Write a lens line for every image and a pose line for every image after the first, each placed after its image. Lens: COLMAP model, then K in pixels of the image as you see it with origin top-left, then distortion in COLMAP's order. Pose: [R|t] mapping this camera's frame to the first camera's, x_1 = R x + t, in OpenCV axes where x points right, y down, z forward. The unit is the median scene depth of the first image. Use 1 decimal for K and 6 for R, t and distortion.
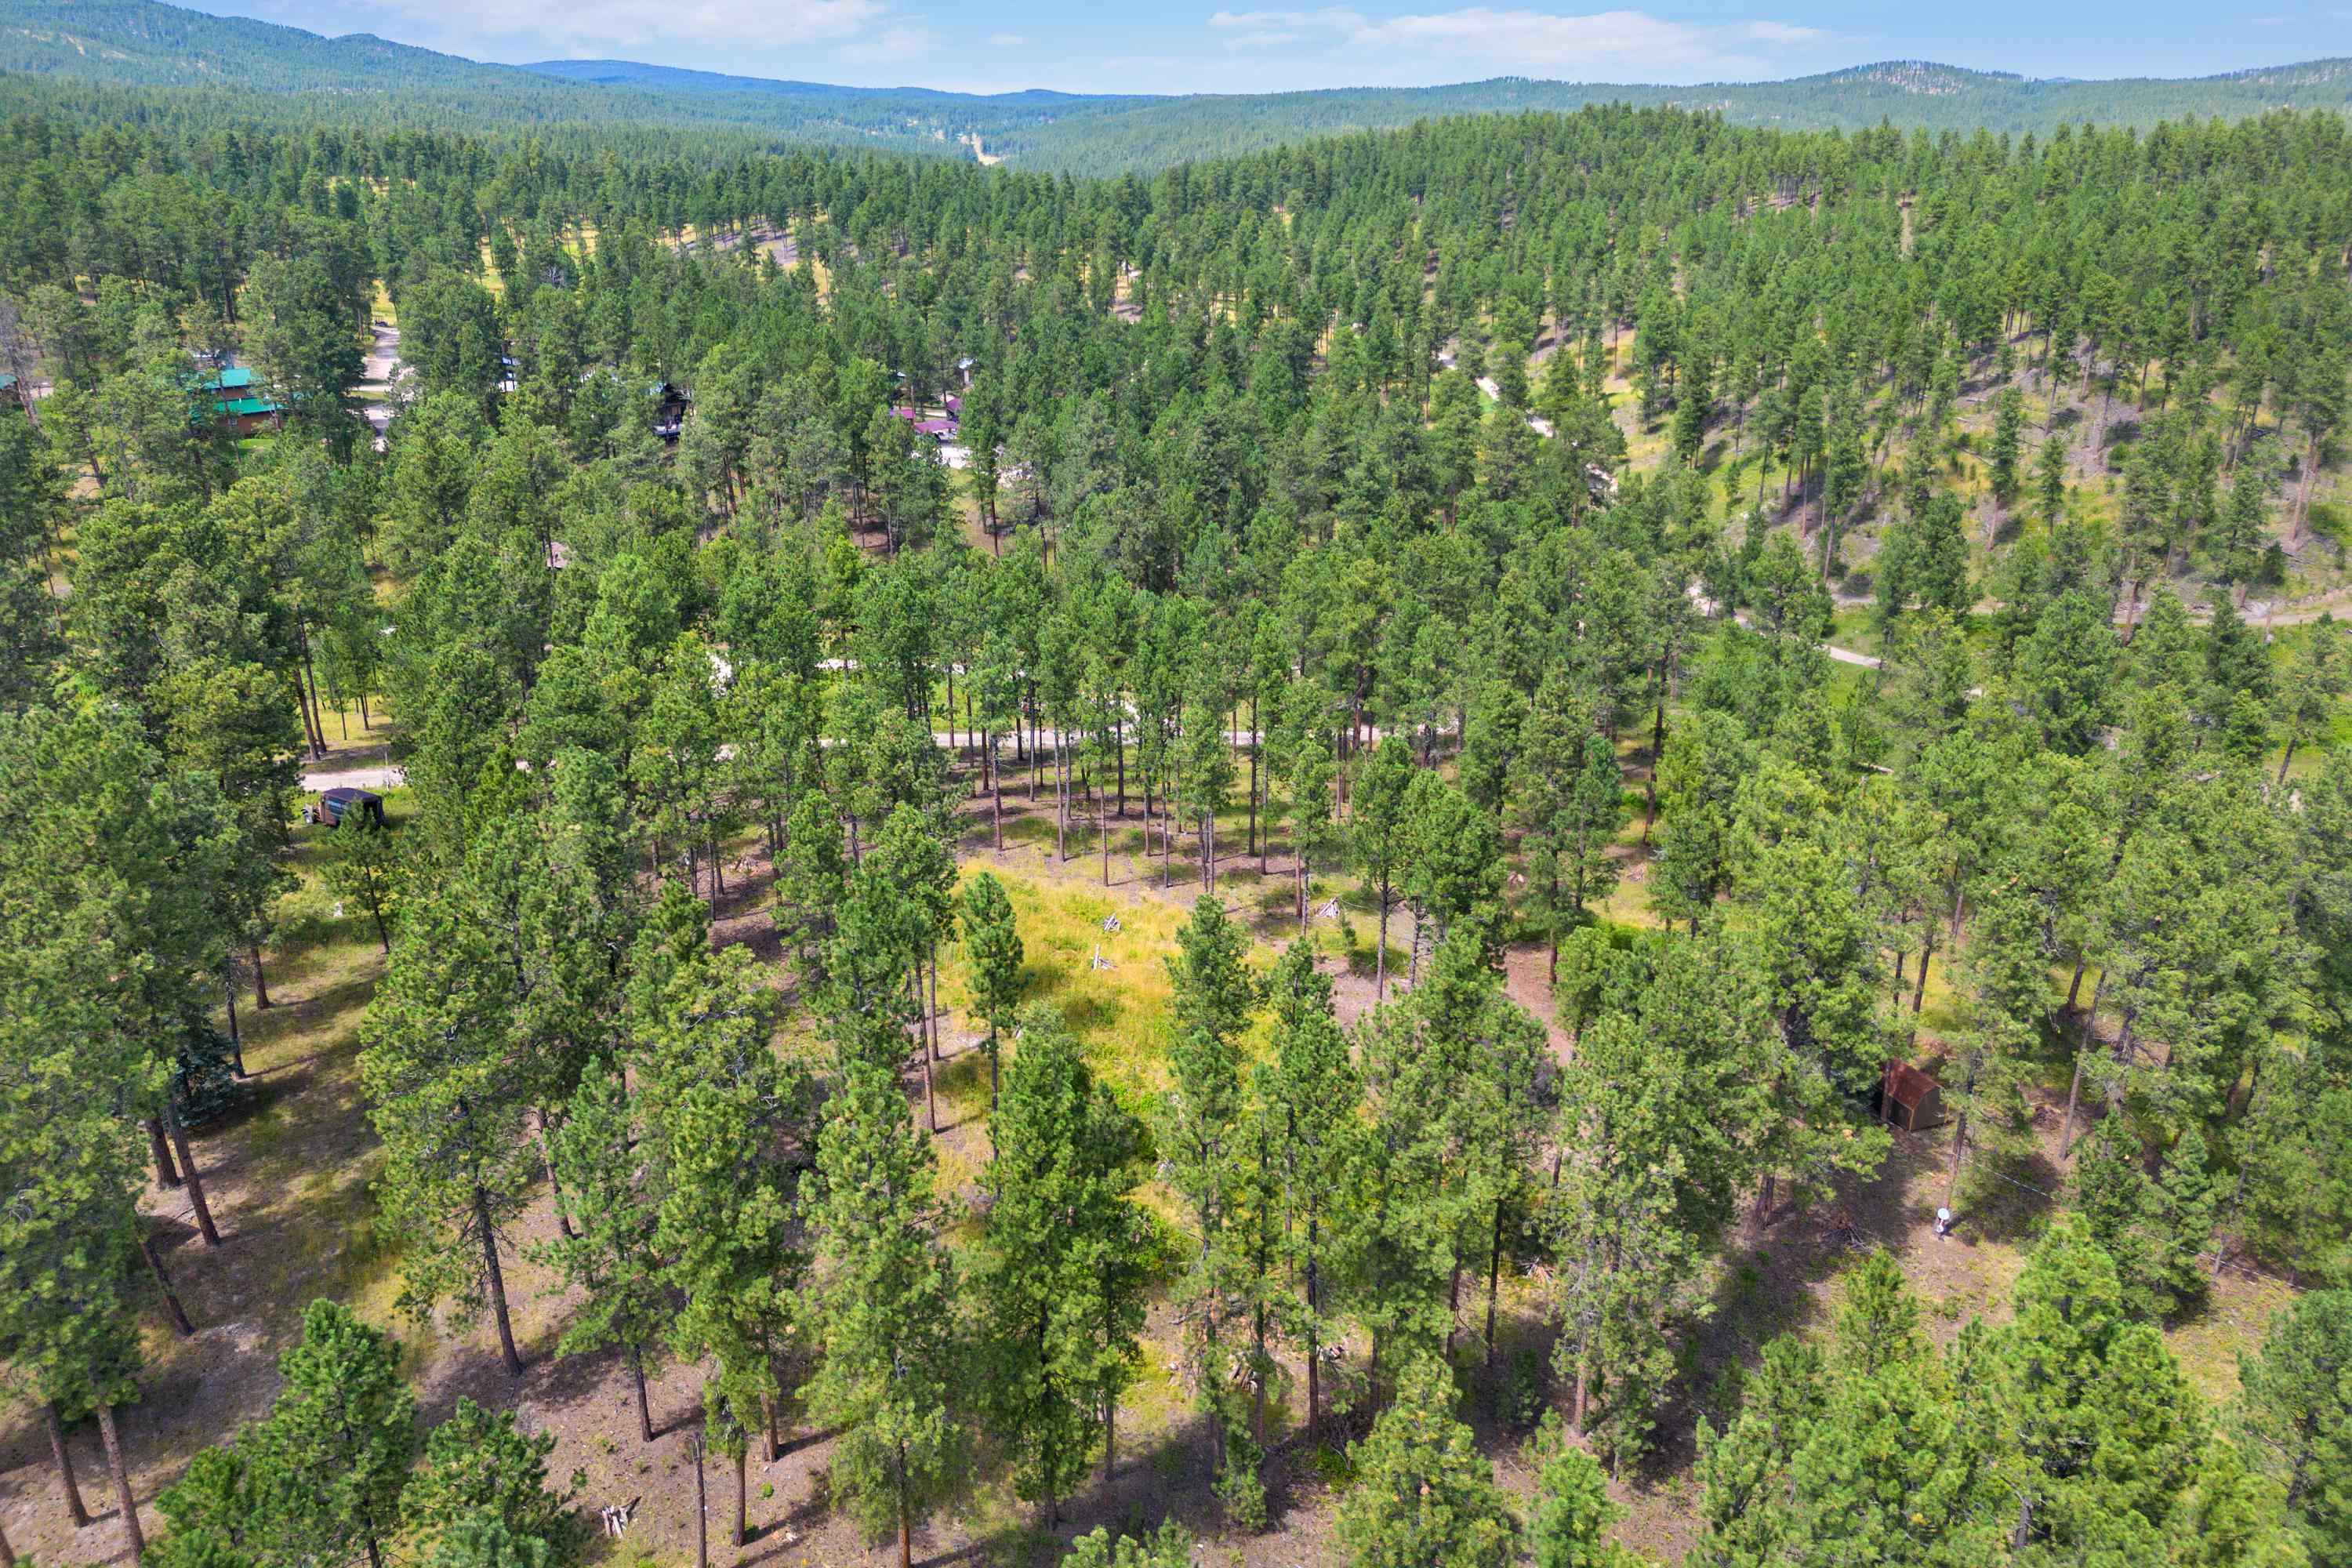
lens RADIAL K [[1674.4, 0, 1179.2], [0, 1674.4, 693.6], [0, 0, 1]] dist [0.025029, -0.001552]
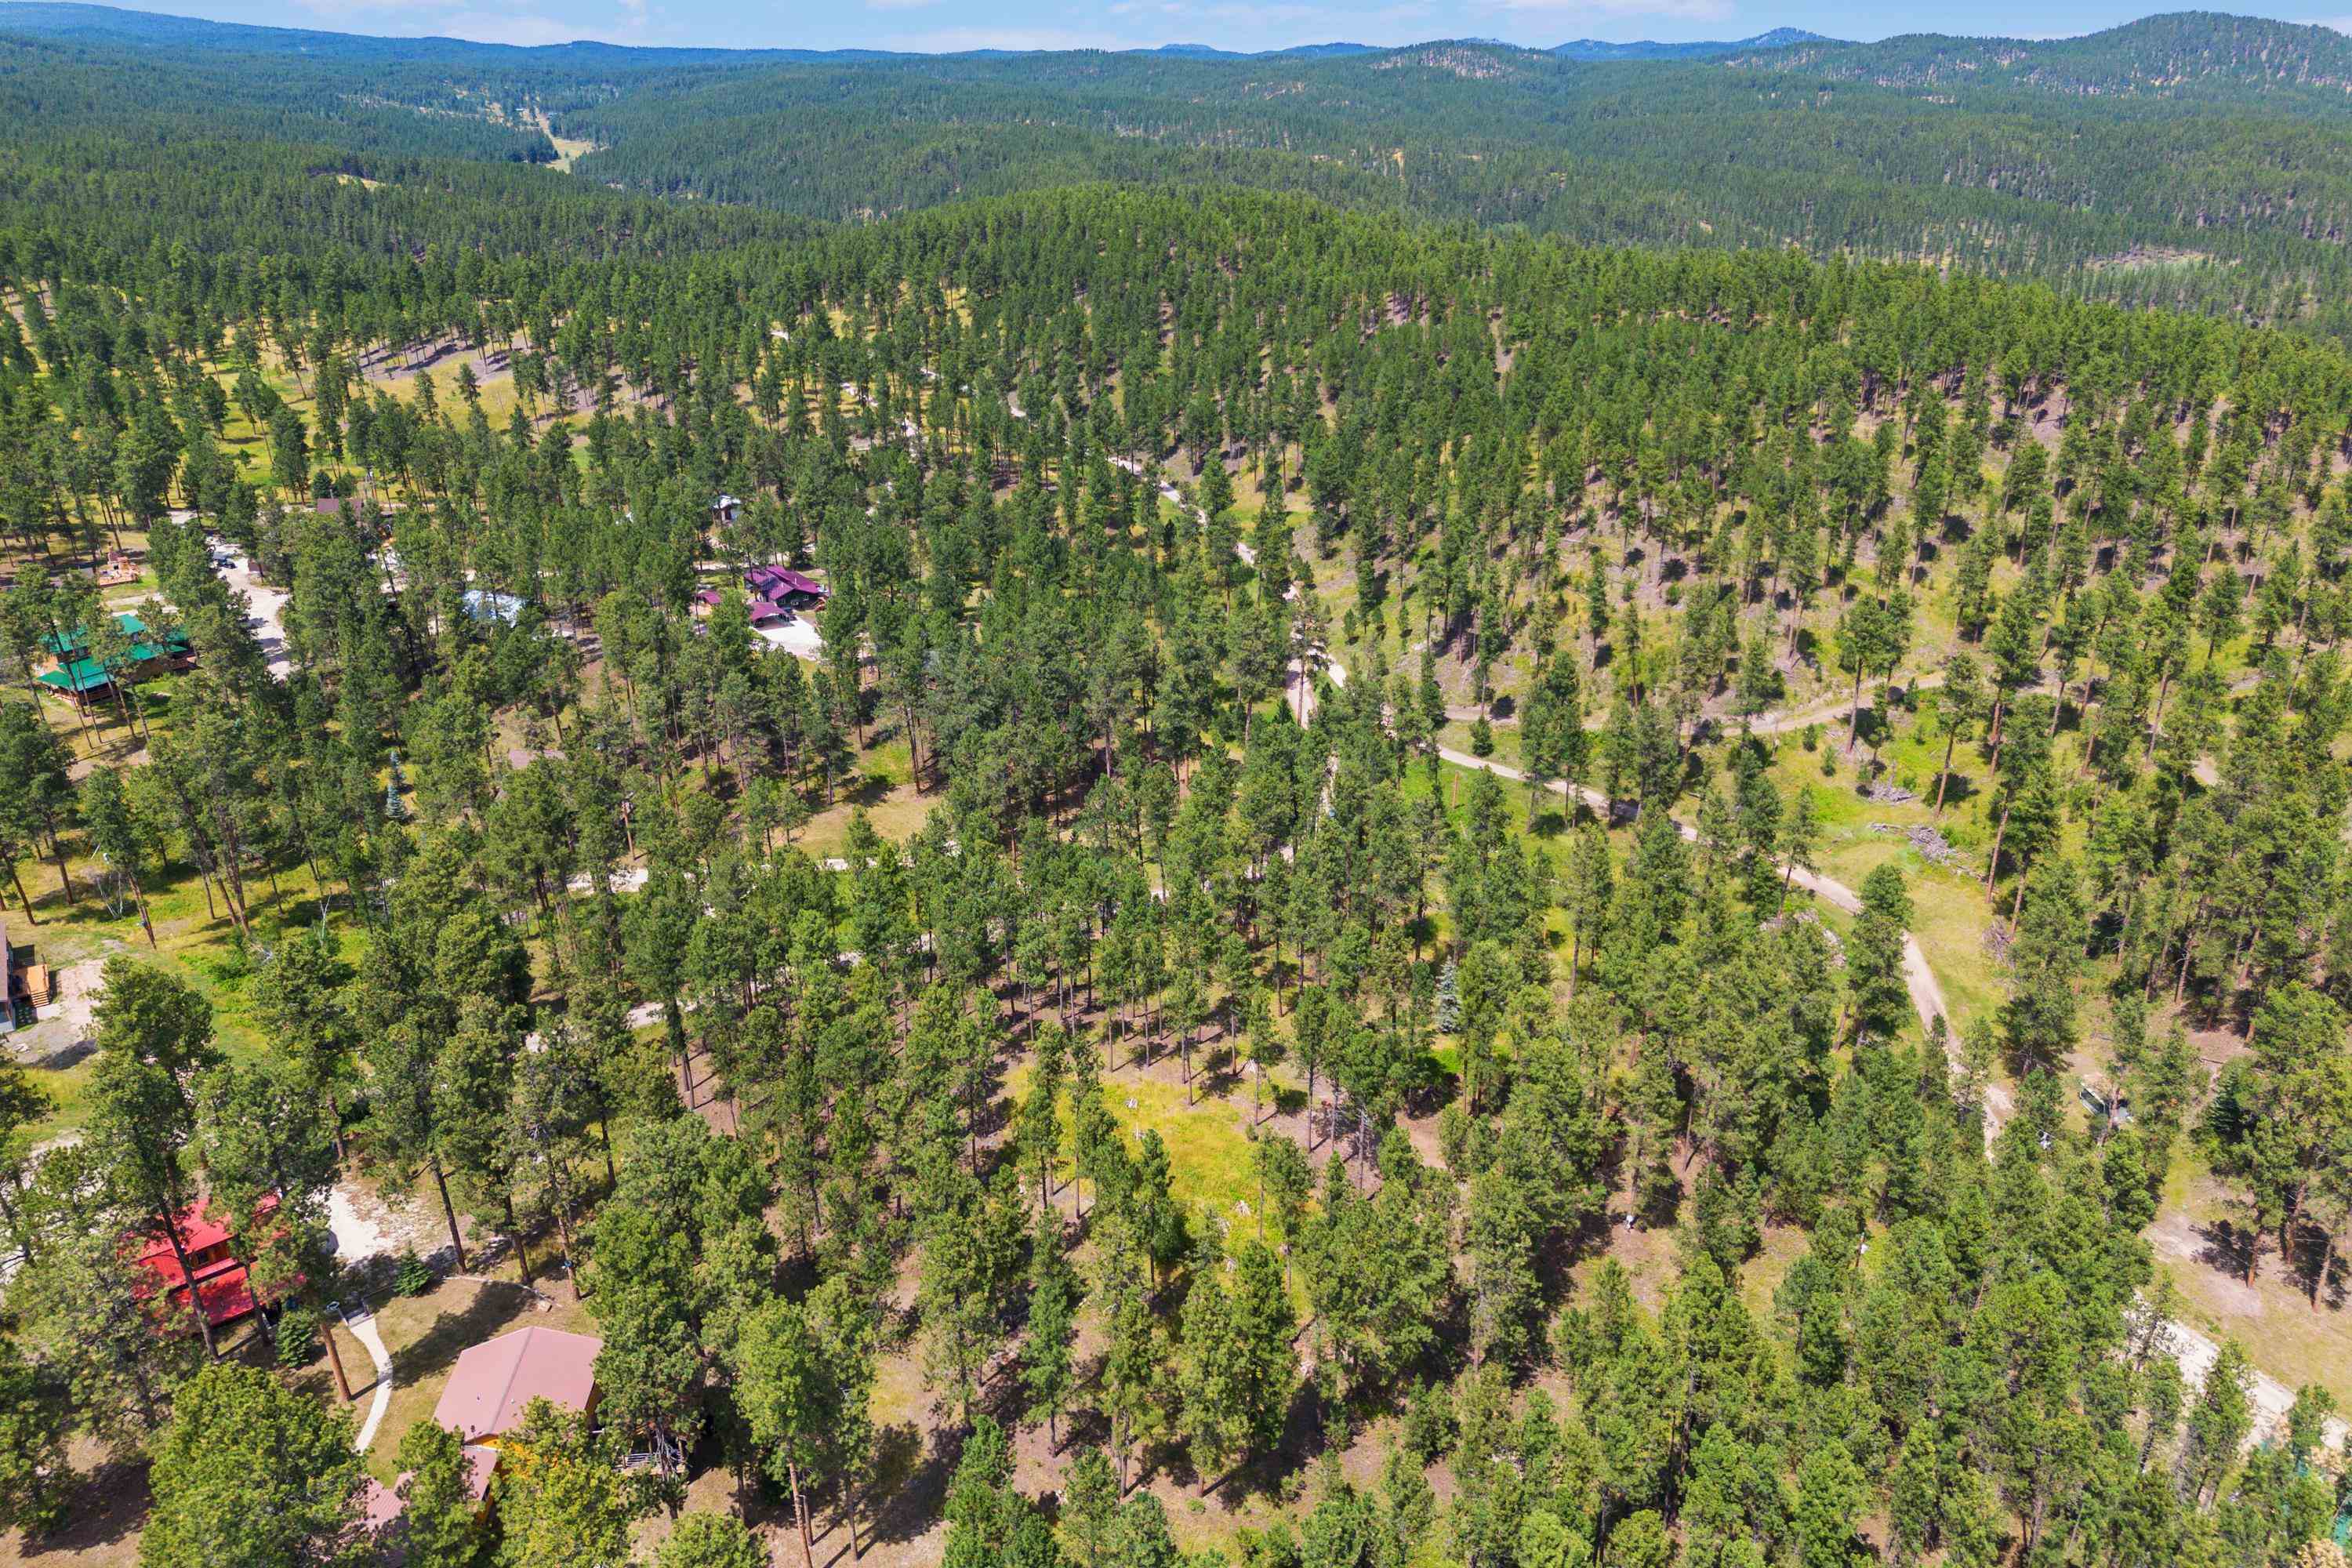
lens RADIAL K [[1680.5, 0, 1173.4], [0, 1680.5, 740.4], [0, 0, 1]] dist [0.104325, -0.144797]
pose [[0.972046, -0.088442, 0.217496, -0.175251], [0.076622, 0.995118, 0.062211, -0.164698], [-0.221936, -0.043807, 0.974077, -0.304137]]
